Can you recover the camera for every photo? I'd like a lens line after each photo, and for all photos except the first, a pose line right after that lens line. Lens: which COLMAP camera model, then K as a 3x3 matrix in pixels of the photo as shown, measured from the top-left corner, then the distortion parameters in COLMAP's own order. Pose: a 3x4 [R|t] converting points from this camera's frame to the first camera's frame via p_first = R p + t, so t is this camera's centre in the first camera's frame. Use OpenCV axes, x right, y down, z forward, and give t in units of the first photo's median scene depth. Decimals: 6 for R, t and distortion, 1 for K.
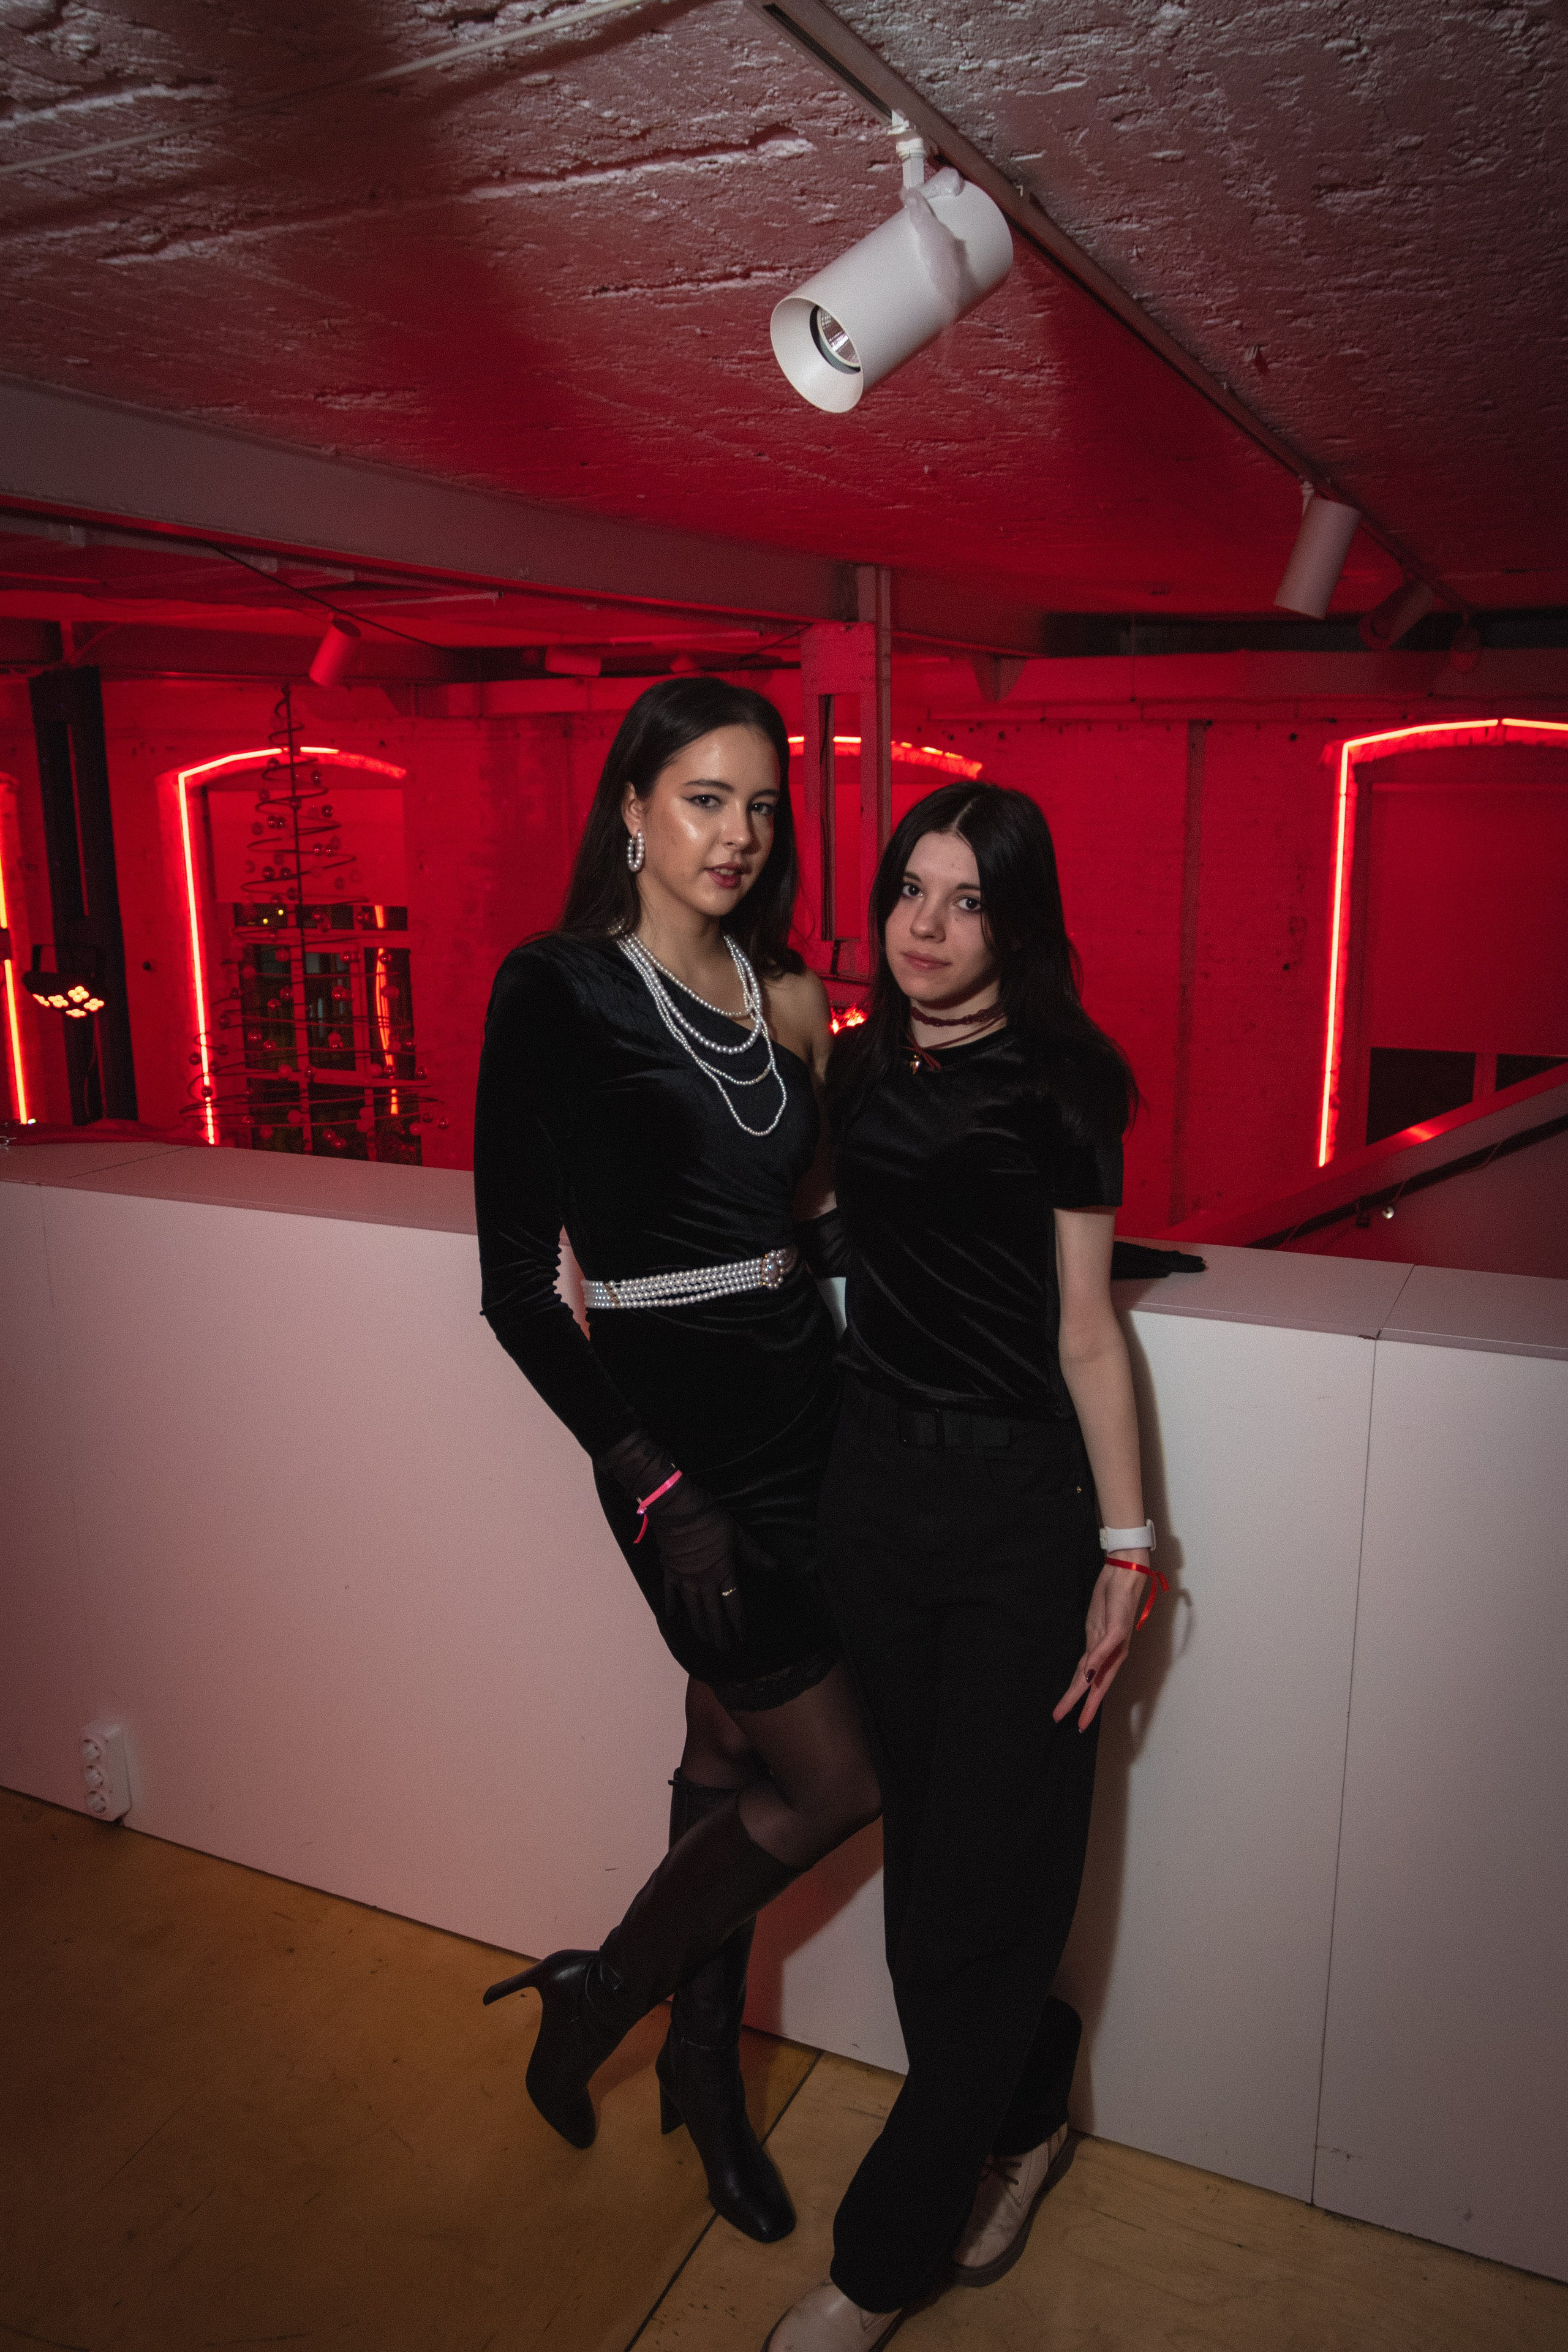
lens RADIAL K [[1782.7, 0, 781.6], [0, 1782.7, 1182.5], [0, 0, 1]] dist [-0.036704, 0.037193]
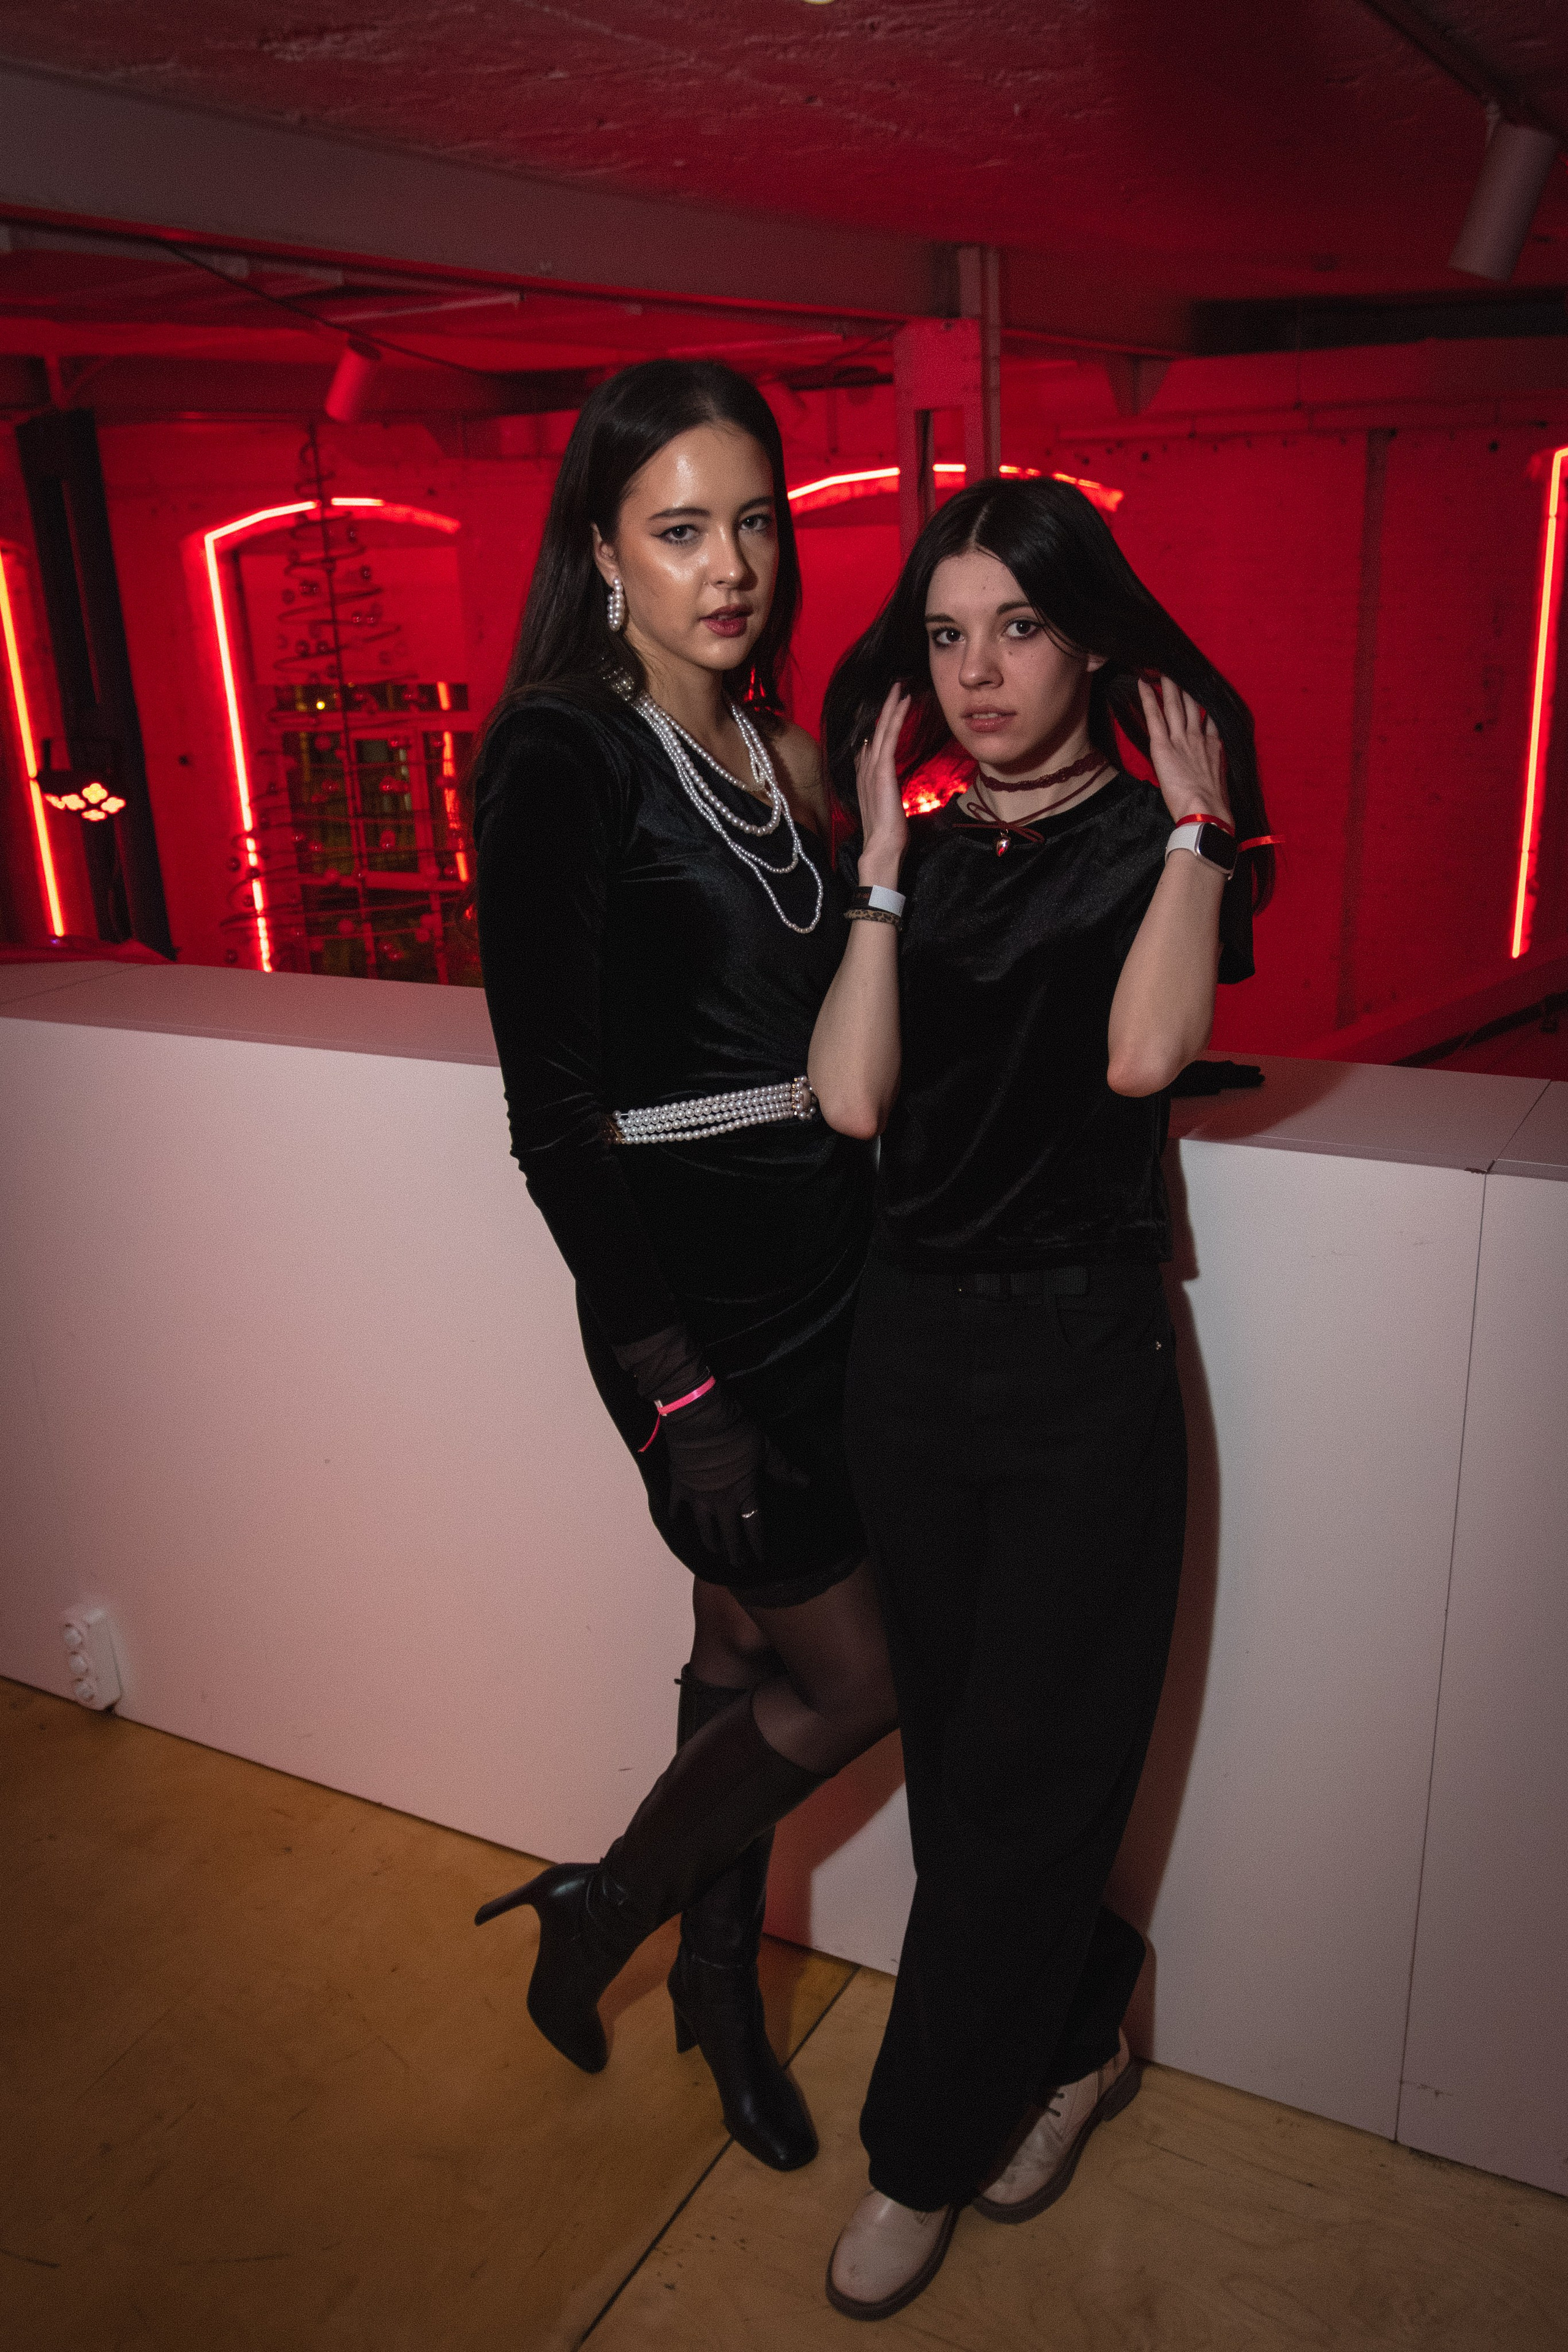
lens RADIAL K [[1968.0, 0, 795.6], [0, 1968.0, 1263.6], [0, 0, 1]] dist [-0.039348, 0.036049]
pose [[0.997972, -0.009793, -0.062903, 0.038595], [0.018343, 0.990426, 0.136817, -0.000707], [0.060961, -0.137694, 0.988597, 0.041250]]
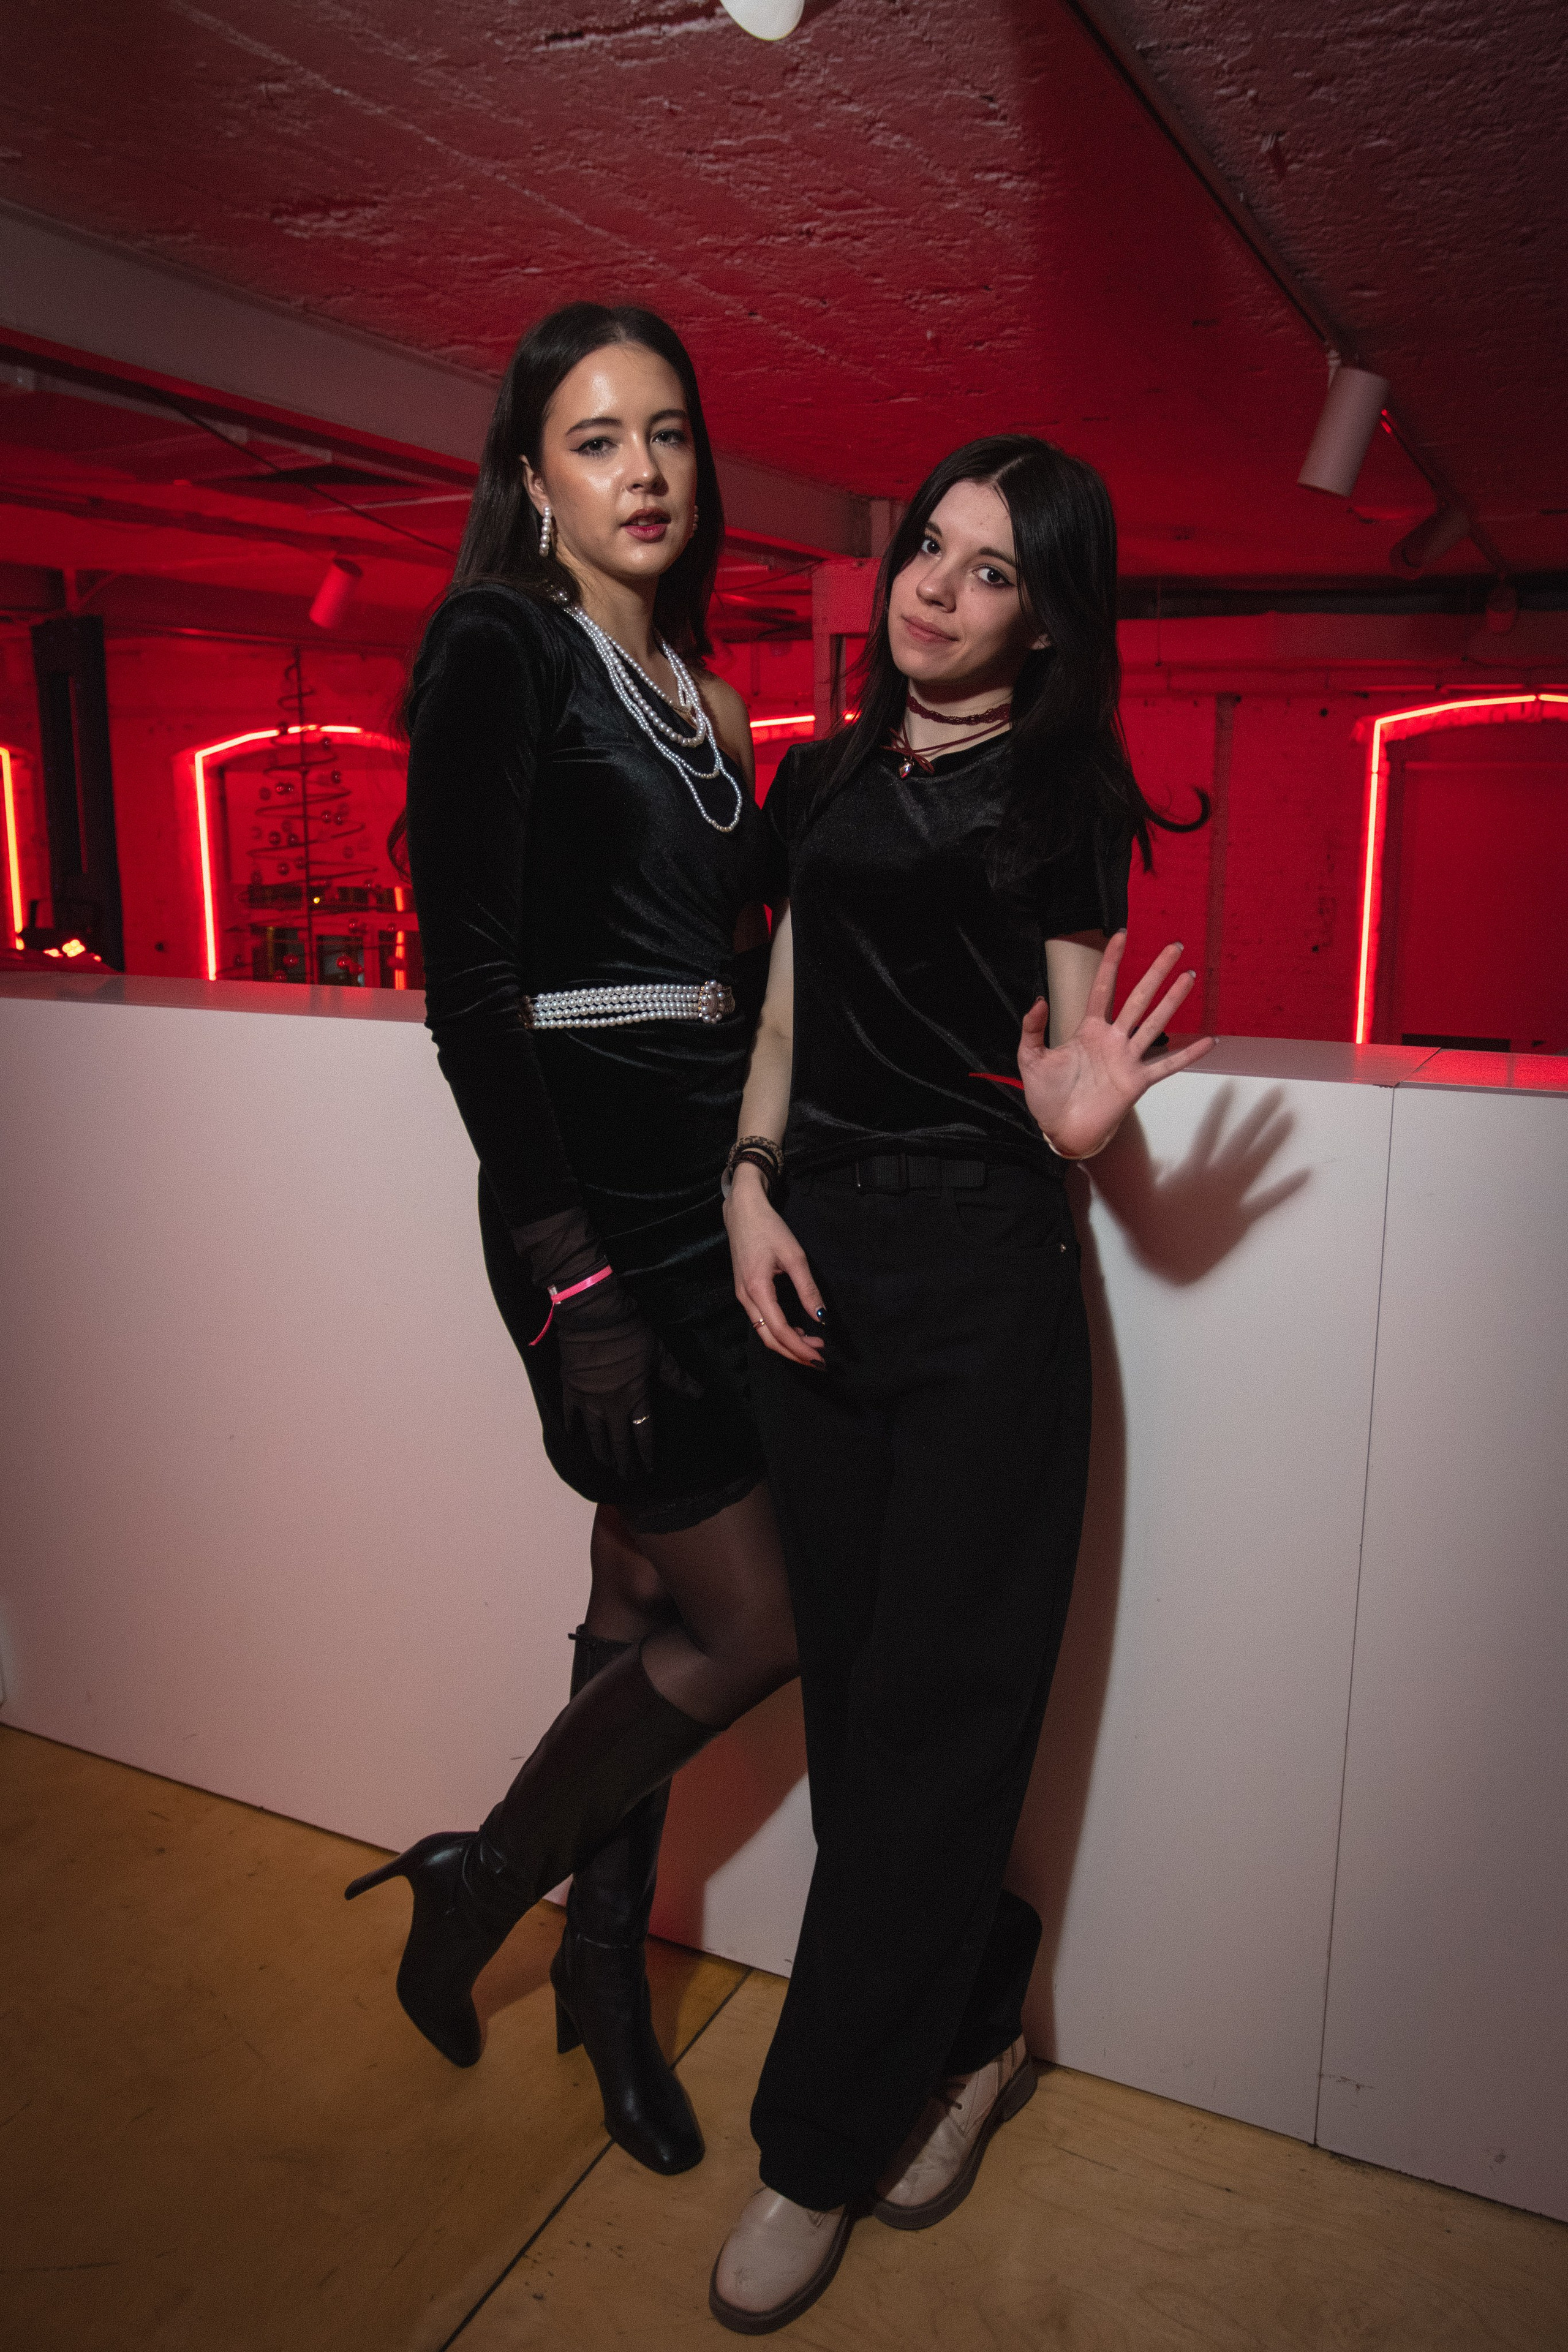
lens RADIAL K [[1782.7, 0, 786.0], [0, 1782.7, 1158.4], [0, 0, 1]] dist [-0.036704, 0.037193]
pose [[0.999784, 0.014478, -0.014907, 0.031862], [-0.014906, 0.999469, -0.028990, 0.081027], [0.014479, 0.029206, 0.999469, 0.082850]]
